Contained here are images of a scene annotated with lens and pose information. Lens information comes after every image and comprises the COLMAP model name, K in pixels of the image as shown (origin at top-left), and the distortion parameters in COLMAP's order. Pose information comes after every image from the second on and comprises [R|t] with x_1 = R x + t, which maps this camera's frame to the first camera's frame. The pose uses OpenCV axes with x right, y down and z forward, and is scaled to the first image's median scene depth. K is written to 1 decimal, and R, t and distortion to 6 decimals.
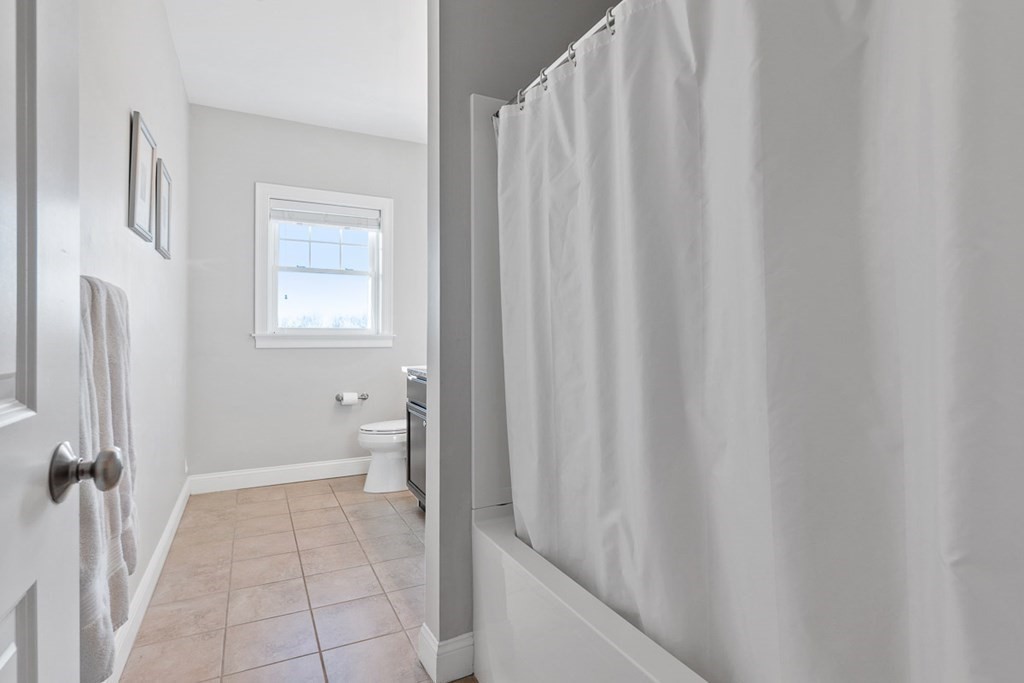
lens RADIAL K [[494.5, 0, 511.7], [0, 494.5, 334.5], [0, 0, 1]] dist [0.002915, -0.001564]
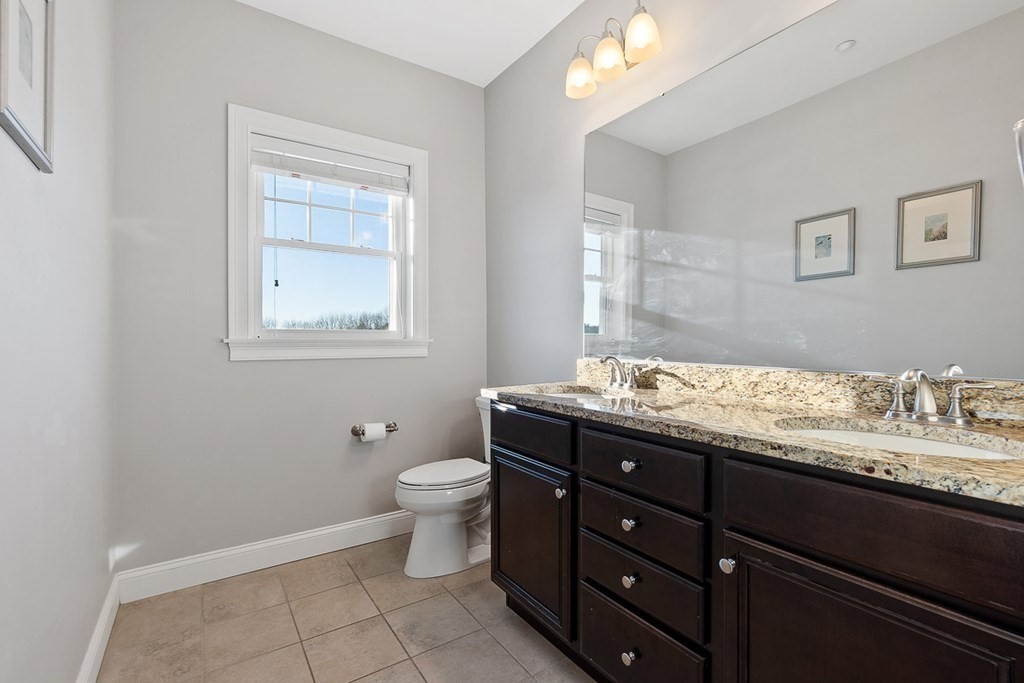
lens RADIAL K [[456.2, 0, 509.0], [0, 456.2, 341.5], [0, 0, 1]] dist [0.004590, 0.000397]
pose [[0.994422, -0.007045, 0.105242, -0.209885], [0.006943, 0.999975, 0.001339, 0.003425], [-0.105249, -0.000601, 0.994446, 0.353754]]
